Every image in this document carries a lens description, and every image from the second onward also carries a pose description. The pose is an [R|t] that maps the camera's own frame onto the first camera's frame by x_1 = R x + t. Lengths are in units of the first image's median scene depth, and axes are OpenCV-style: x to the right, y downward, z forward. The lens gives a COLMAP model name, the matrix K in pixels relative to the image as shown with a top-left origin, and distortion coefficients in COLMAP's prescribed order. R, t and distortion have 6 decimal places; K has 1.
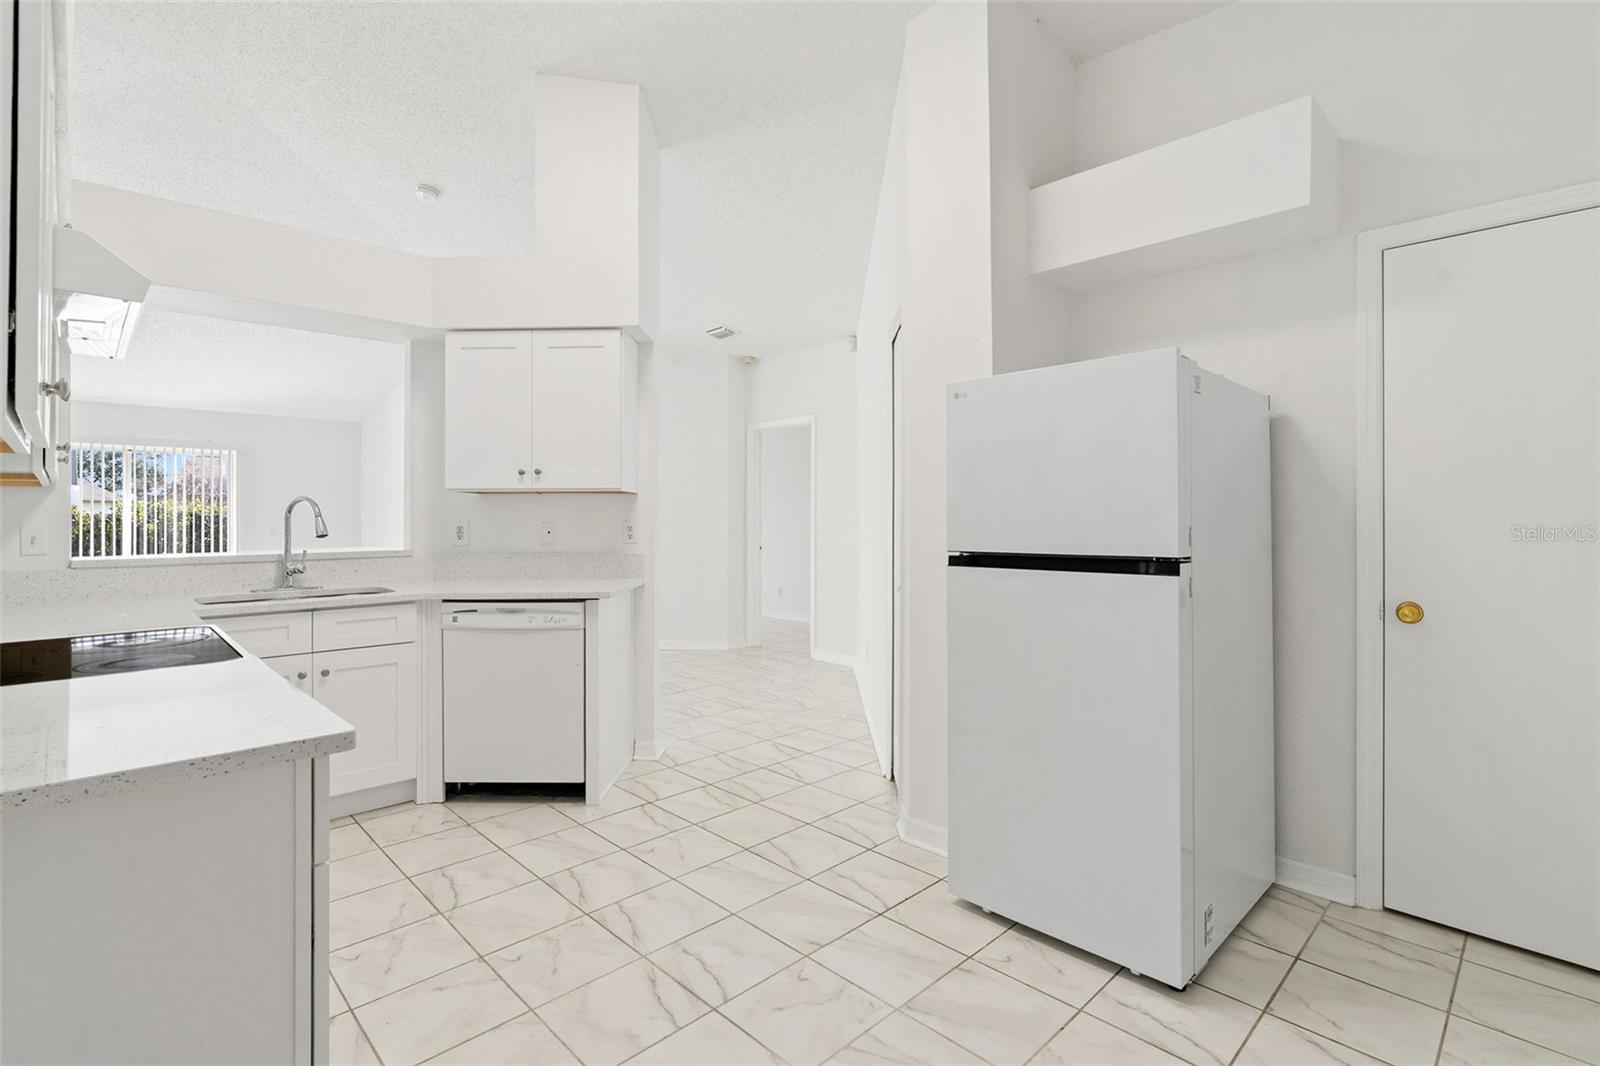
lens RADIAL K [[751.4, 0, 796.9], [0, 751.4, 528.0], [0, 0, 1]] dist [-0.001102, 0.000274]
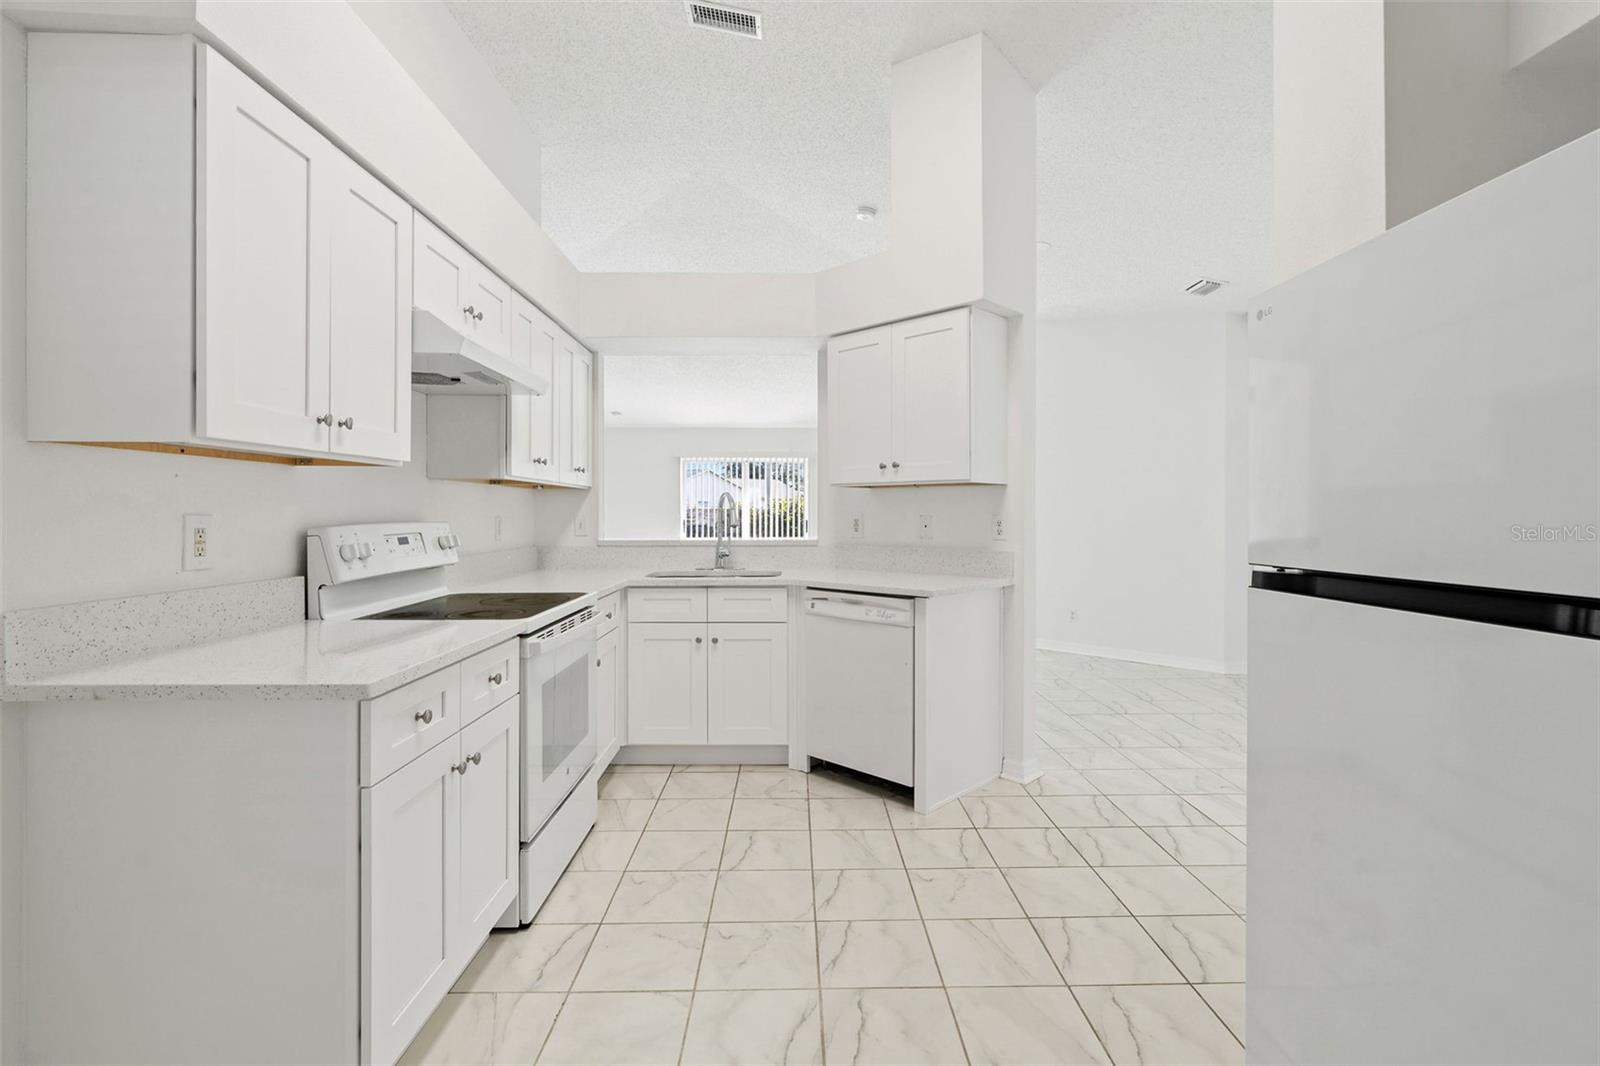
lens RADIAL K [[743.6, 0, 801.8], [0, 743.6, 524.0], [0, 0, 1]] dist [-0.007580, 0.000465]
pose [[0.733904, 0.013726, -0.679114, 0.250352], [-0.012642, 0.999899, 0.006548, -0.001632], [0.679135, 0.003780, 0.734003, 0.205818]]
